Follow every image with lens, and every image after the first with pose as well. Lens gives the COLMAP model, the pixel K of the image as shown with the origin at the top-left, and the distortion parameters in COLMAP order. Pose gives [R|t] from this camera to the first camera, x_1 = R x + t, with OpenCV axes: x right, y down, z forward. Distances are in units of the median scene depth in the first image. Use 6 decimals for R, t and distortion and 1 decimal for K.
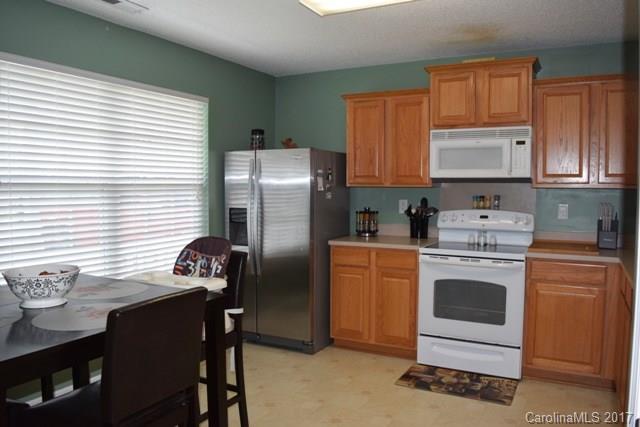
lens RADIAL K [[500.1, 0, 321.3], [0, 500.1, 214.3], [0, 0, 1]] dist [-0.097712, 0.018953]
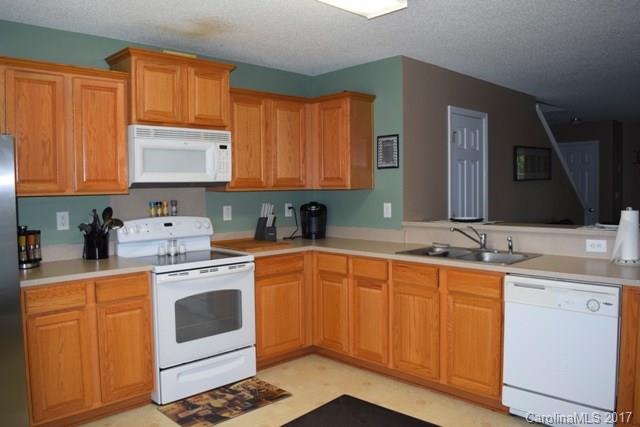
lens RADIAL K [[500.1, 0, 321.6], [0, 500.1, 213.1], [0, 0, 1]] dist [-0.097712, 0.018953]
pose [[0.304020, -0.058248, 0.950883, -0.482240], [0.066921, 0.996969, 0.039675, -0.035303], [-0.950312, 0.051572, 0.306996, 0.470482]]
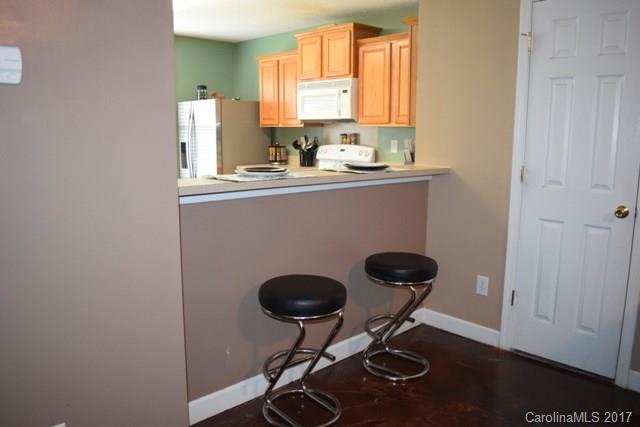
lens RADIAL K [[500.1, 0, 319.6], [0, 500.1, 213.0], [0, 0, 1]] dist [-0.097712, 0.018953]
pose [[0.948307, 0.054756, -0.312595, 0.719202], [-0.020390, 0.993480, 0.112167, 0.023909], [0.316698, -0.099995, 0.943241, -0.257350]]
